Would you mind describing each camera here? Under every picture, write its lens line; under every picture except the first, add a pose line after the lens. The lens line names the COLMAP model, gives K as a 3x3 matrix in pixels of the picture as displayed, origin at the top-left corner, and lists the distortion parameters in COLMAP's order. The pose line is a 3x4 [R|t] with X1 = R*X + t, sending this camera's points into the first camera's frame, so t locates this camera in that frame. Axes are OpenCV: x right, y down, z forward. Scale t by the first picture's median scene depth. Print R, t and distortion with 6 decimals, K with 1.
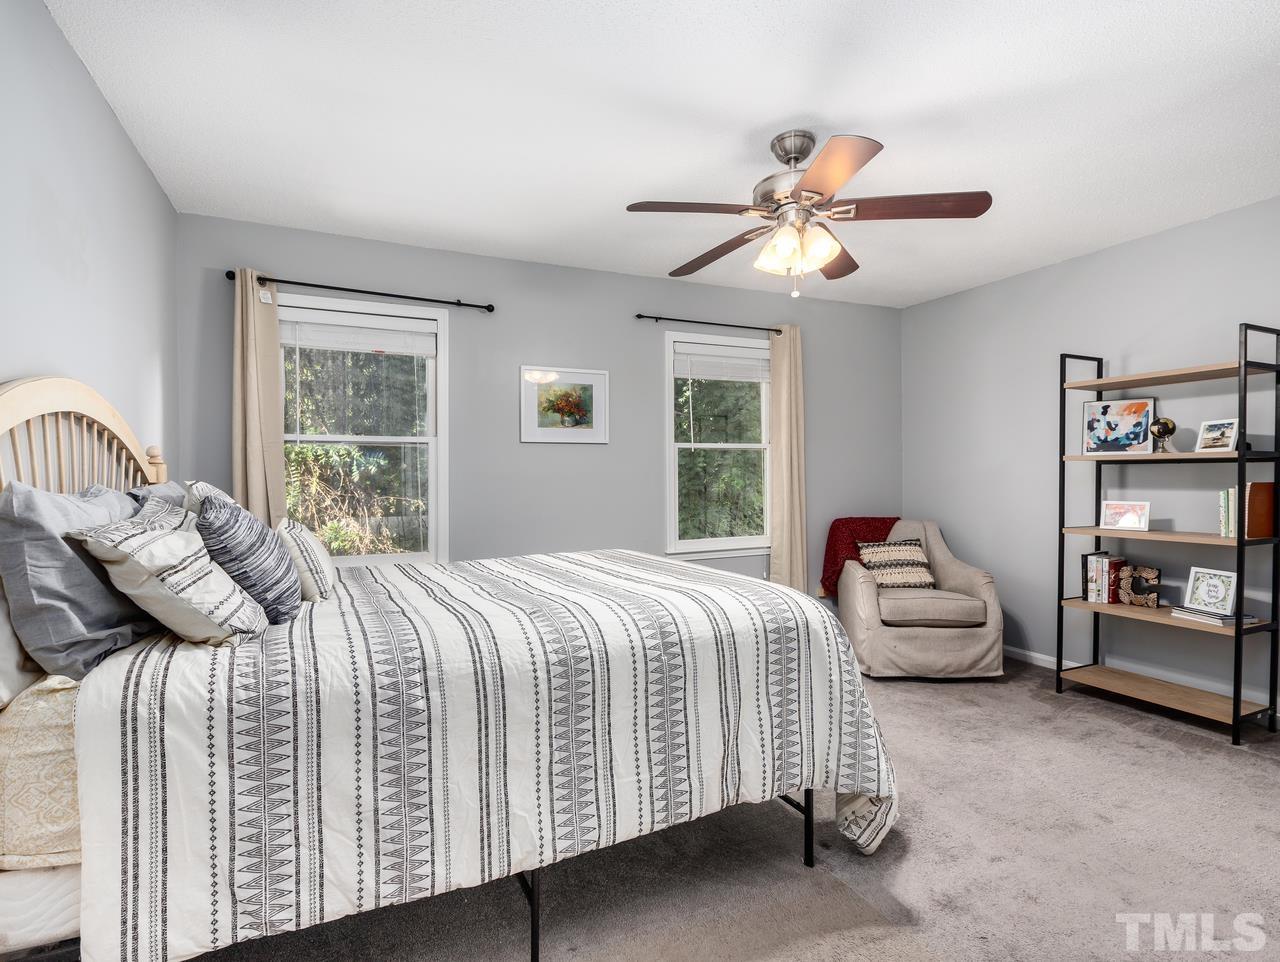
lens RADIAL K [[648.7, 0, 643.0], [0, 648.7, 482.5], [0, 0, 1]] dist [-0.003754, 0.001849]
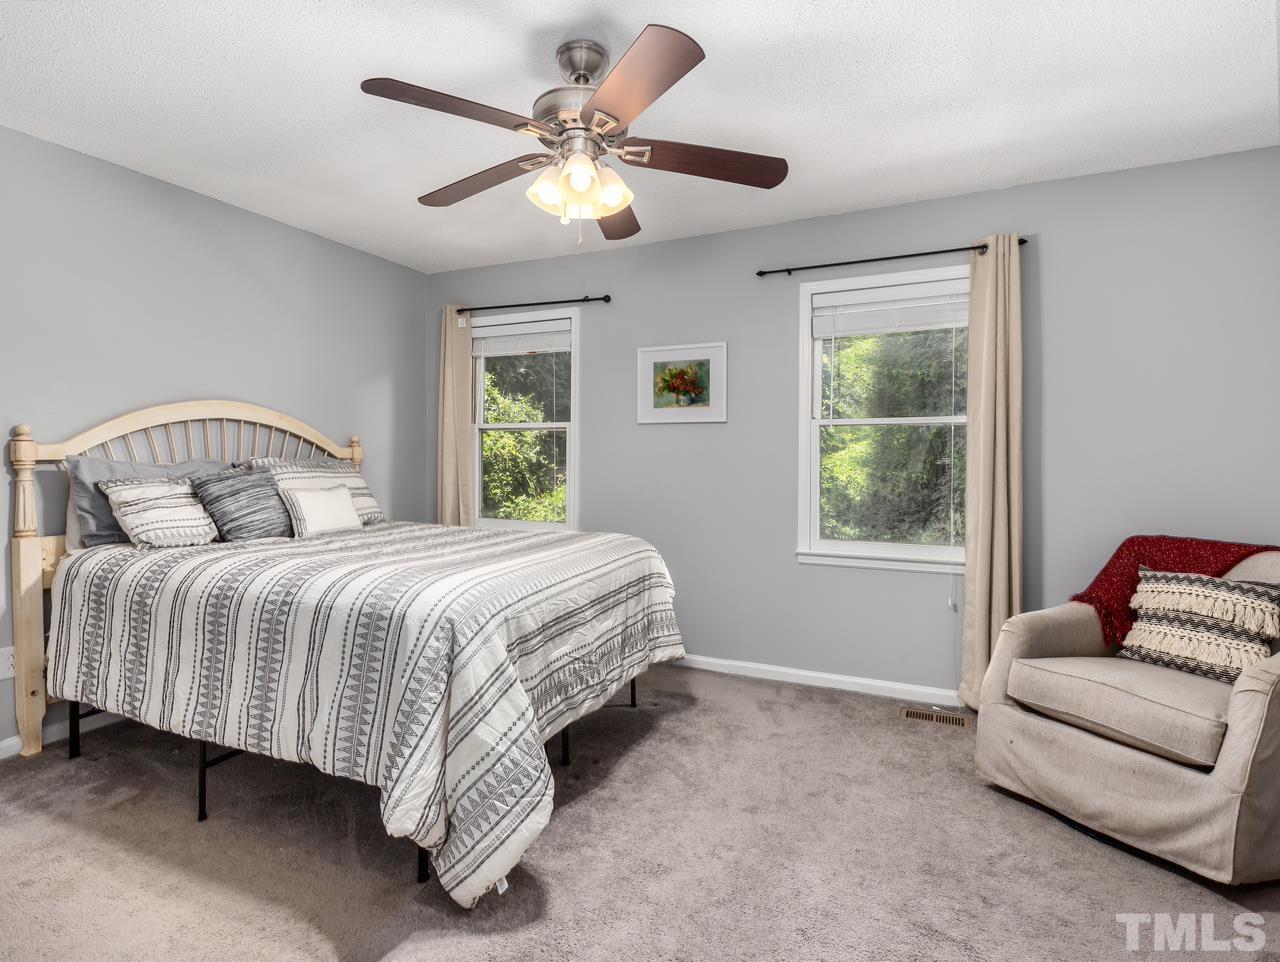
lens RADIAL K [[648.7, 0, 640.5], [0, 648.7, 478.4], [0, 0, 1]] dist [-0.003754, 0.001849]
pose [[0.647004, 0.035764, -0.761647, 0.629361], [-0.016800, 0.999326, 0.032654, -0.009204], [0.762302, -0.008332, 0.647168, 0.353033]]
